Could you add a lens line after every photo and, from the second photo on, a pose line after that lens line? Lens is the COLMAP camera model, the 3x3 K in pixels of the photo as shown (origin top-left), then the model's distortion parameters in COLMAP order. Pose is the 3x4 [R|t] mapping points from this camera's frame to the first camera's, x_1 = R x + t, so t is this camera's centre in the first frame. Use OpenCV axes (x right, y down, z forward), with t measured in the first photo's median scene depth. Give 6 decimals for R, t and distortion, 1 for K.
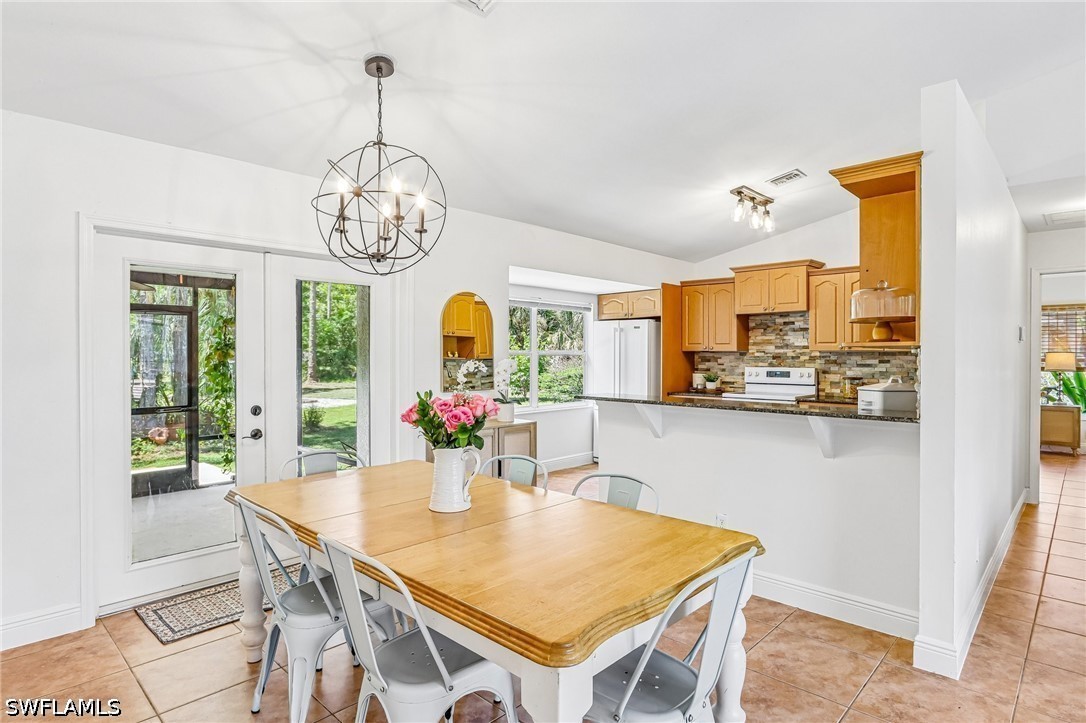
lens RADIAL K [[580.5, 0, 519.3], [0, 580.5, 356.5], [0, 0, 1]] dist [-0.017523, 0.000002]
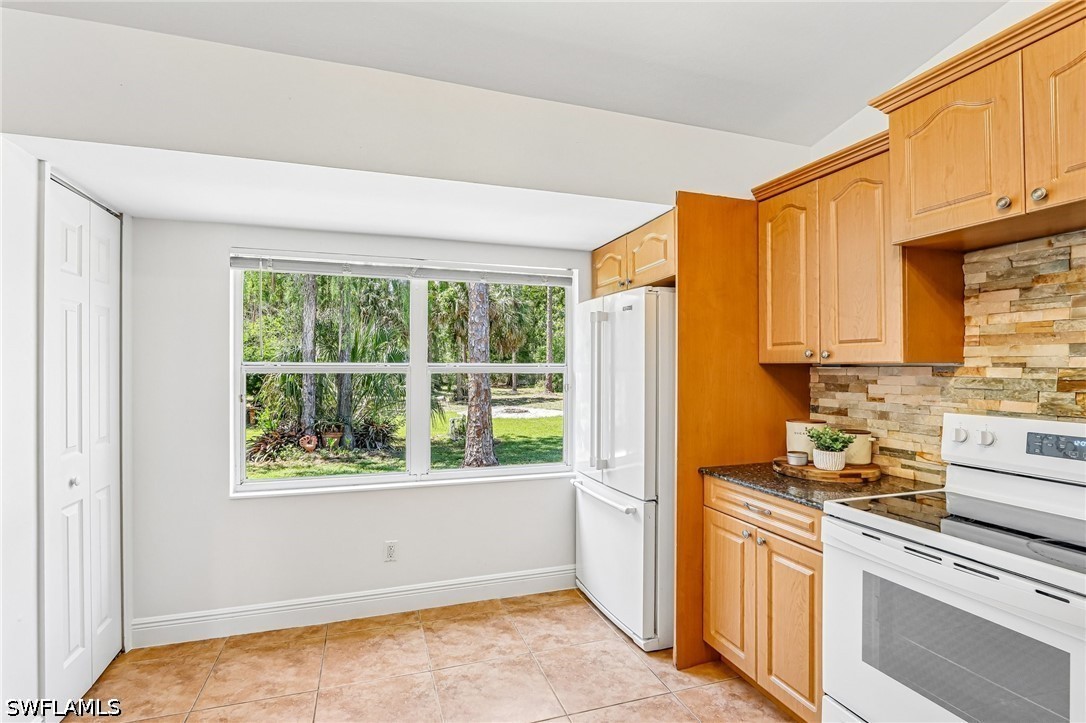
lens RADIAL K [[515.3, 0, 508.6], [0, 515.3, 366.7], [0, 0, 1]] dist [-0.026888, 0.004986]
pose [[0.877549, -0.002390, -0.479480, 0.316505], [0.001499, 0.999996, -0.002242, -0.006927], [0.479484, 0.001249, 0.877550, 0.647466]]
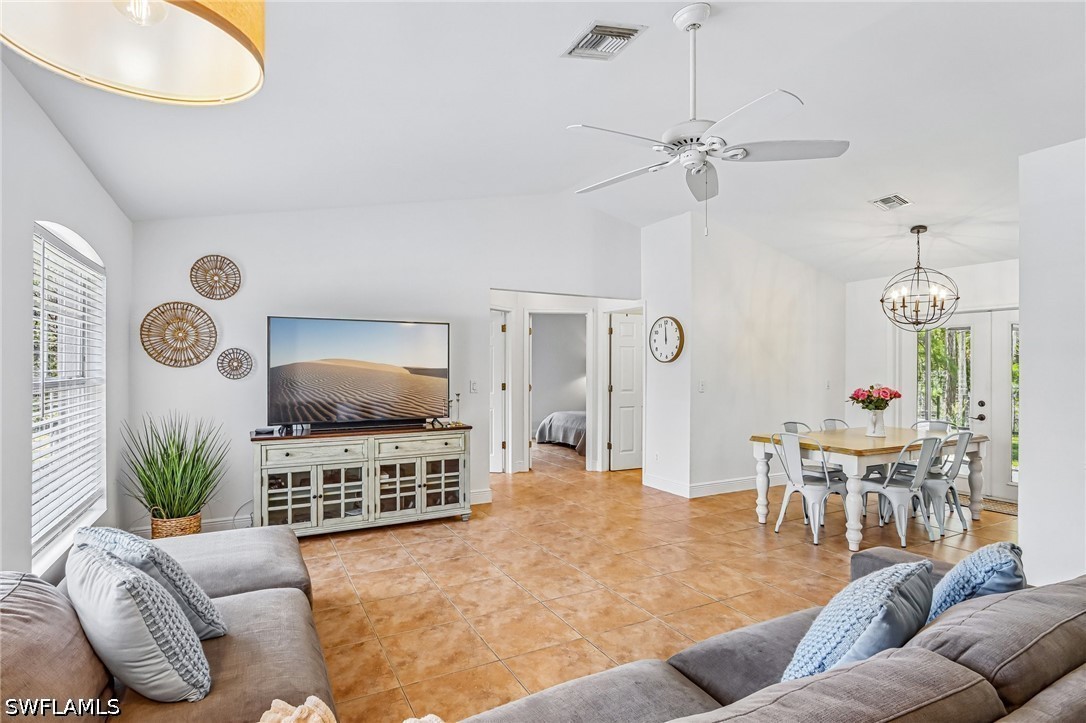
lens RADIAL K [[553.1, 0, 538.4], [0, 553.1, 365.8], [0, 0, 1]] dist [-0.022488, 0.000945]
pose [[-0.308795, -0.004972, -0.951116, 0.817718], [-0.010130, 0.999947, -0.001939, -0.002288], [0.951075, 0.009036, -0.308829, 0.129144]]
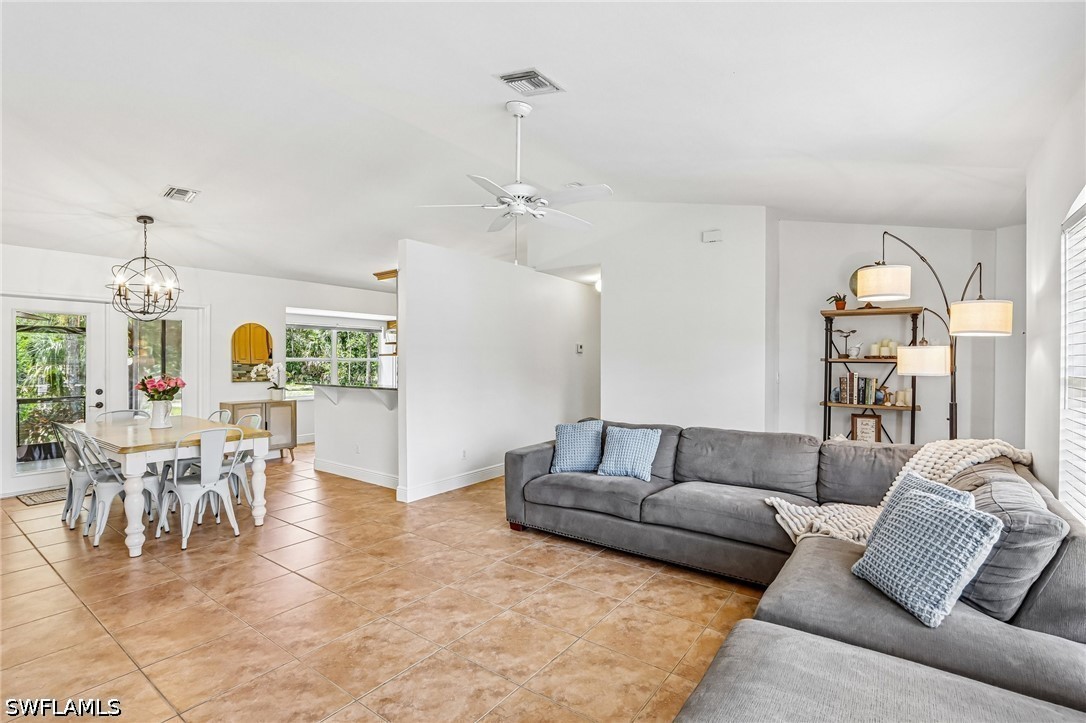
lens RADIAL K [[515.3, 0, 532.8], [0, 515.3, 362.9], [0, 0, 1]] dist [-0.026888, 0.004986]
pose [[0.991229, -0.002703, 0.132125, 0.361272], [0.002304, 0.999992, 0.003173, 0.001139], [-0.132133, -0.002840, 0.991228, -0.395526]]
